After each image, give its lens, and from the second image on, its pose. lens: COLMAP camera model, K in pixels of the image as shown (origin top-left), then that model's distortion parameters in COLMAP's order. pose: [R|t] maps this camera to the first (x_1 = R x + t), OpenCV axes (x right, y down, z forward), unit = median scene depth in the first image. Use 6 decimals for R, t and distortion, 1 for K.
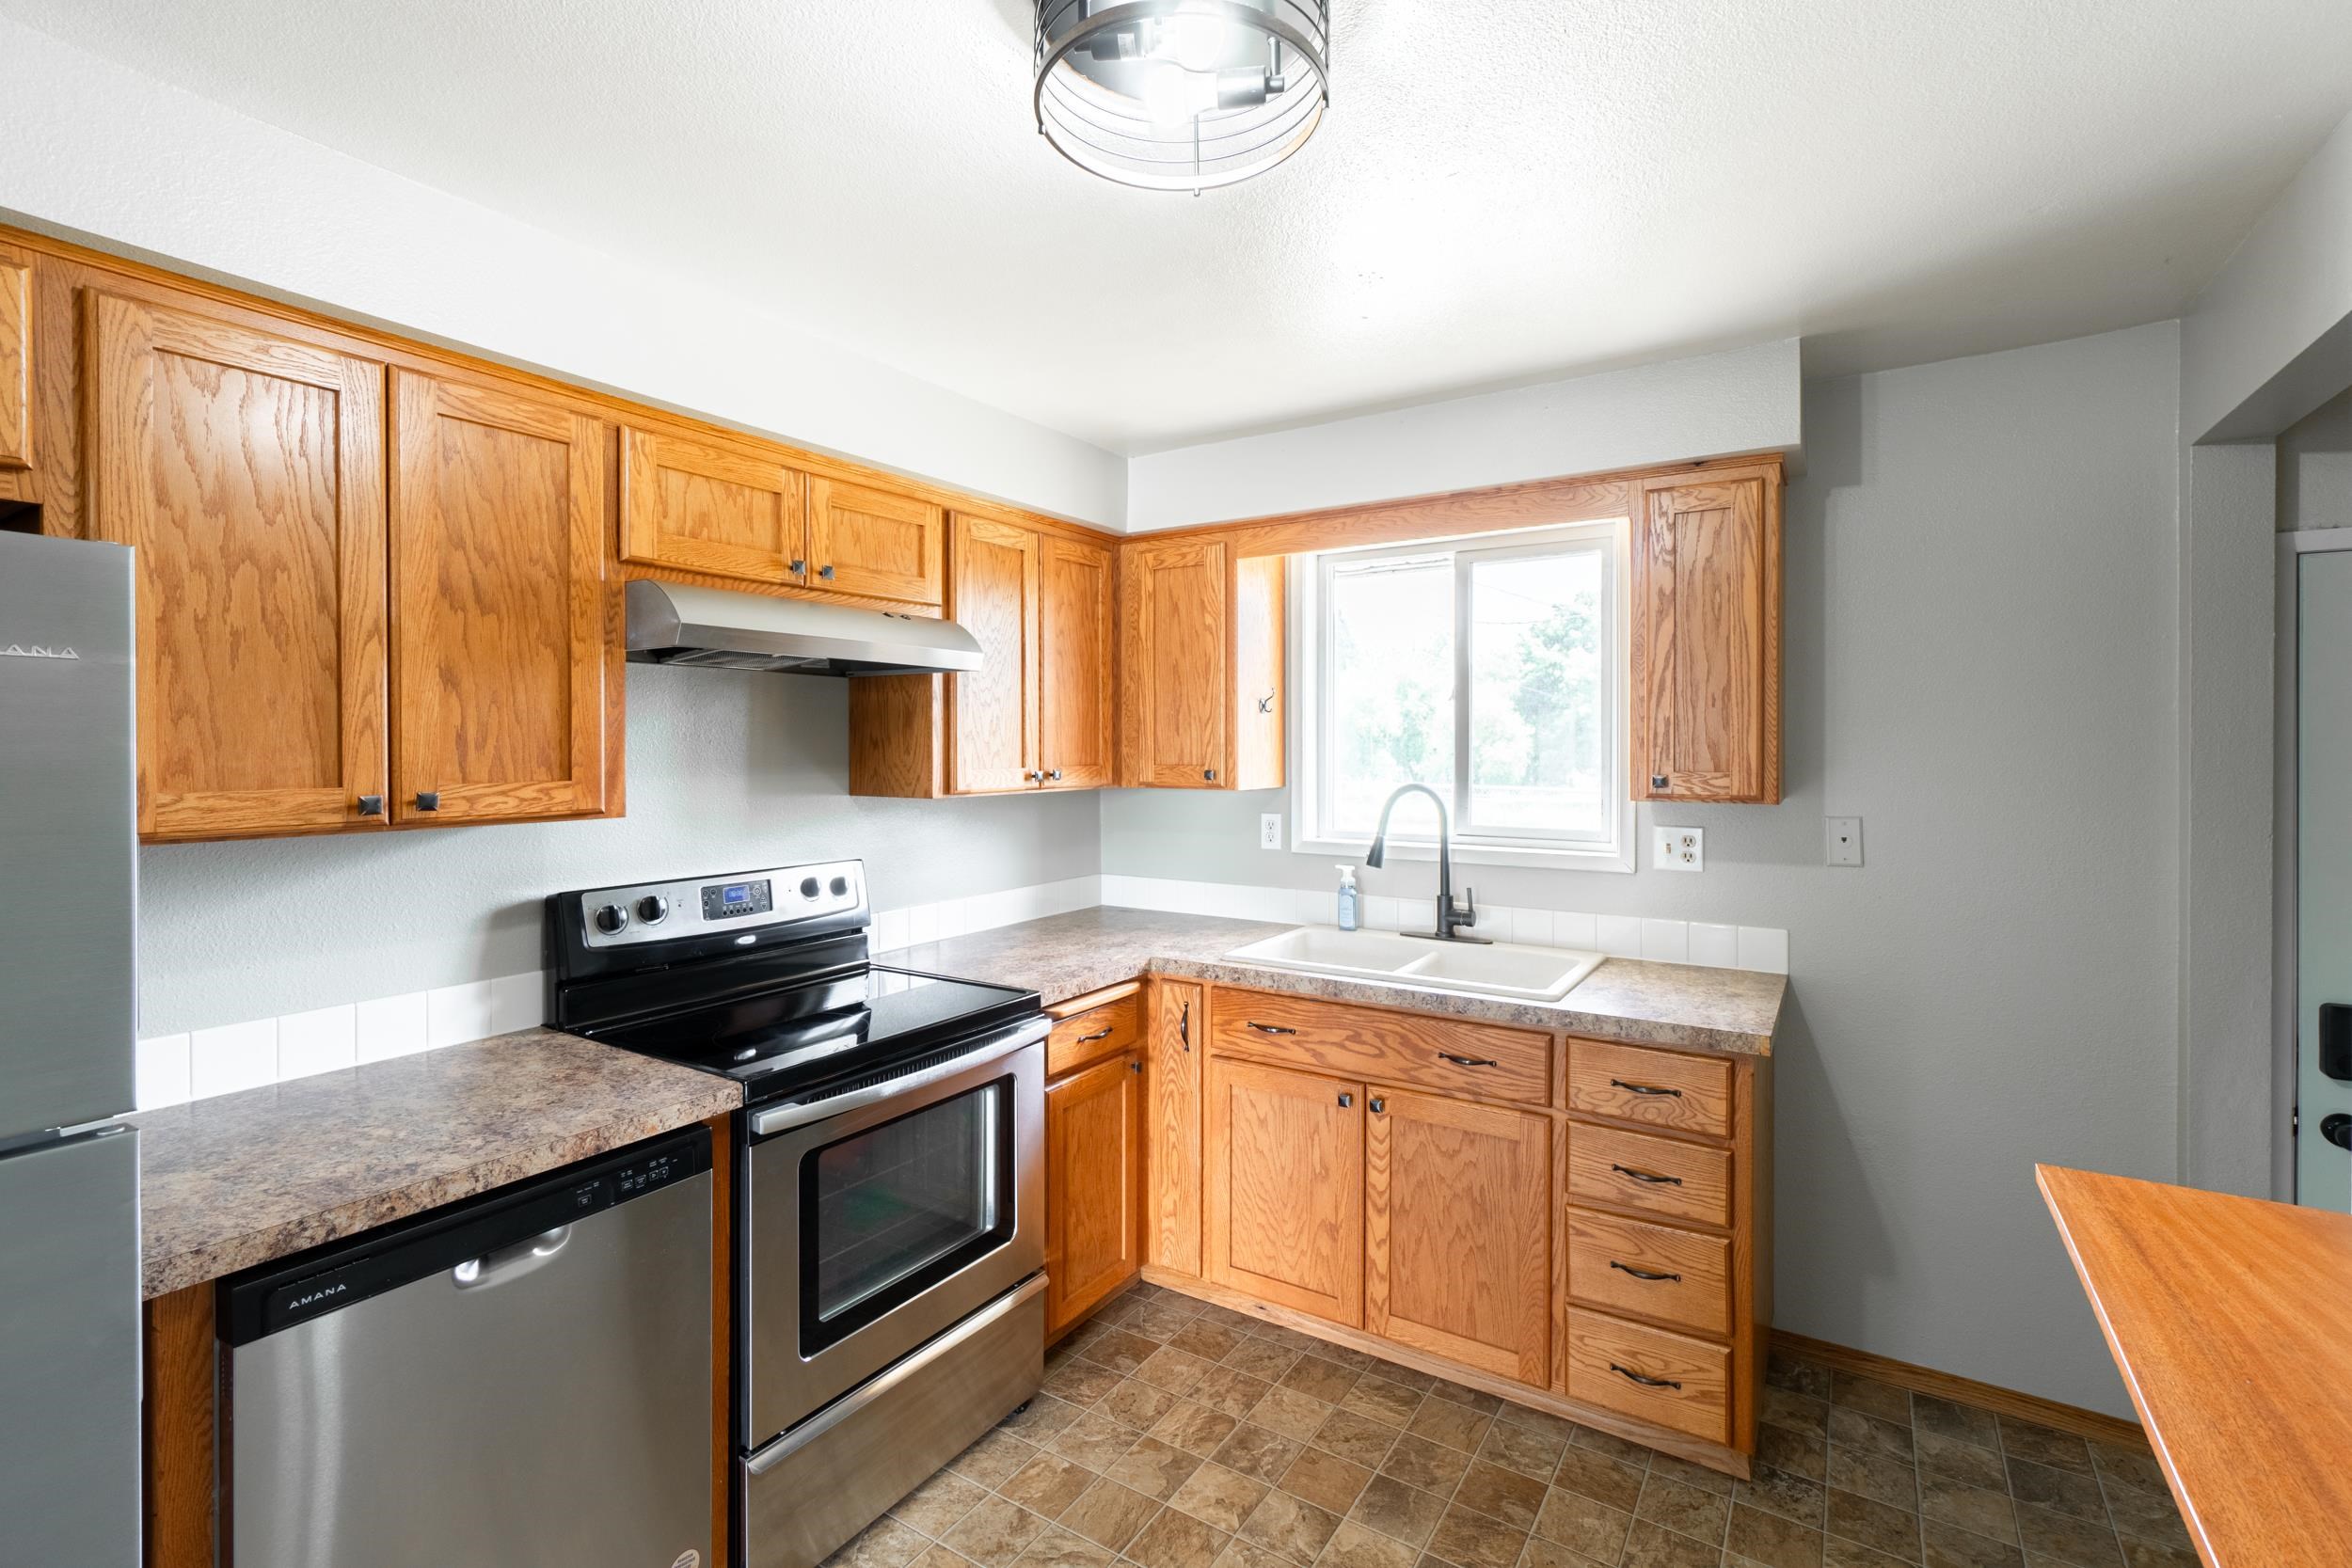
lens RADIAL K [[1058.3, 0, 1122.5], [0, 1058.3, 797.5], [0, 0, 1]] dist [0.000783, -0.000703]
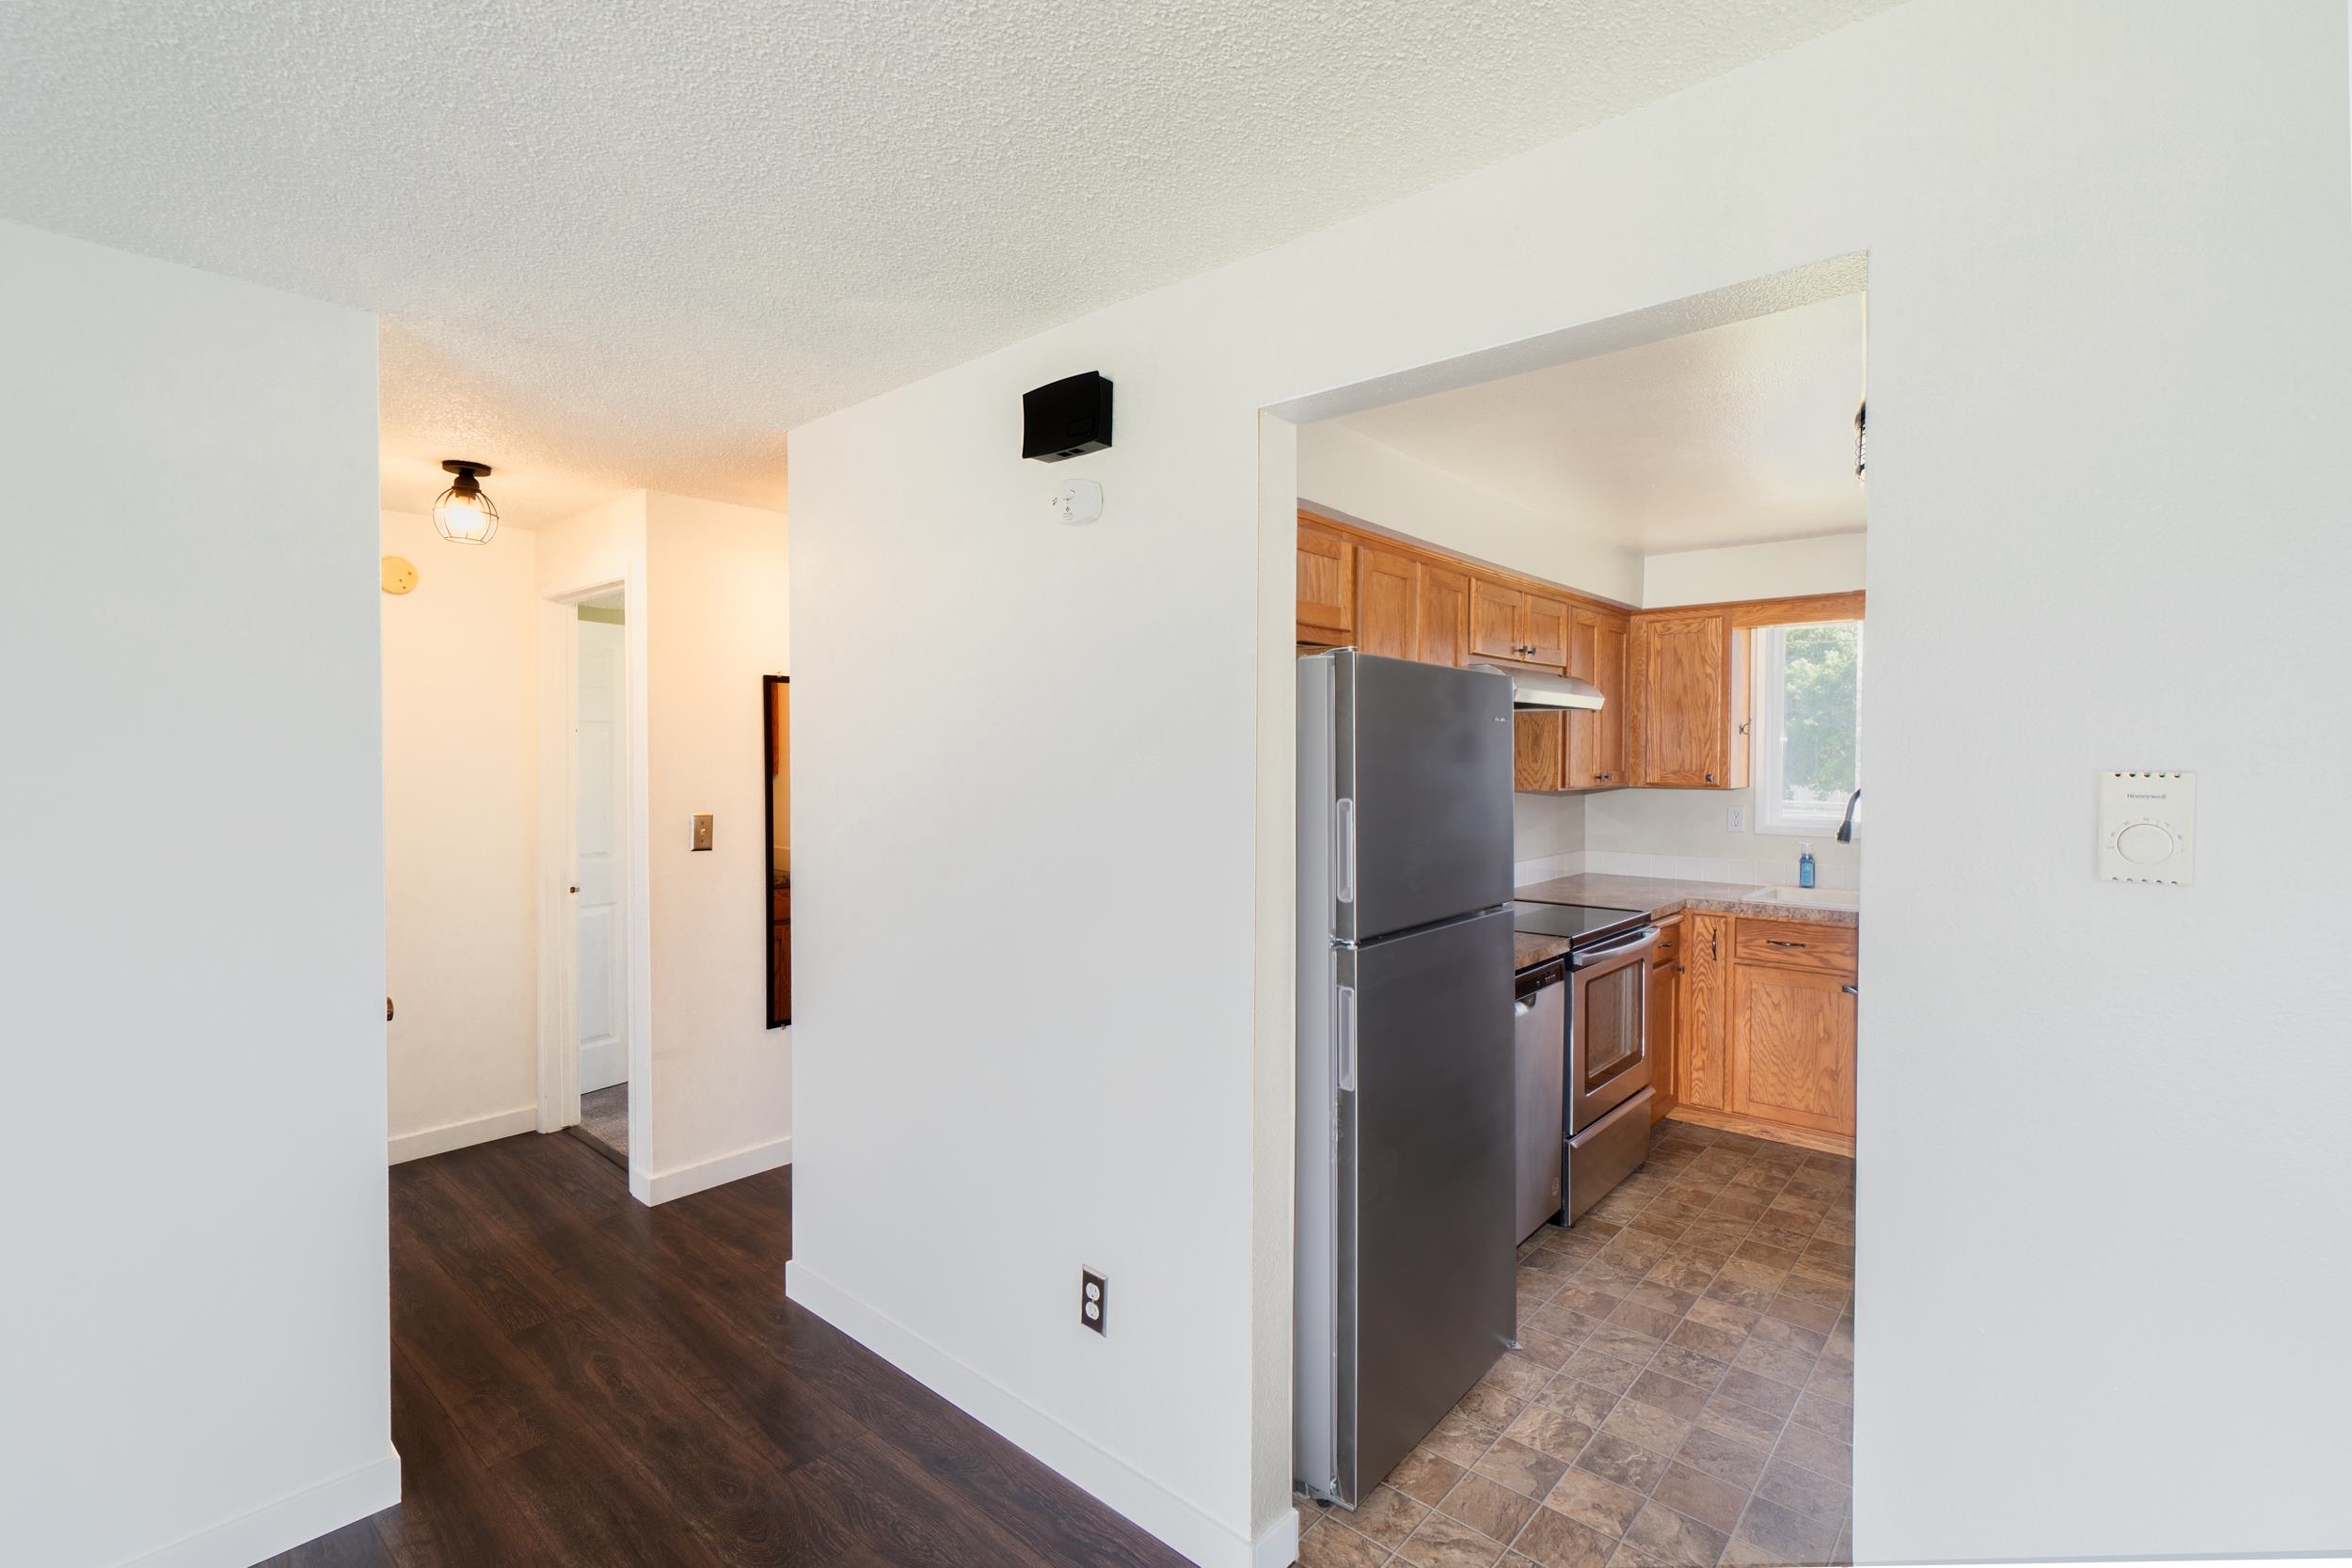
lens RADIAL K [[1058.3, 0, 1178.5], [0, 1058.3, 807.5], [0, 0, 1]] dist [0.000783, -0.000703]
pose [[0.992434, 0.014966, -0.121861, -0.587338], [-0.014575, 0.999885, 0.004093, 0.030632], [0.121908, -0.002286, 0.992539, -0.667672]]
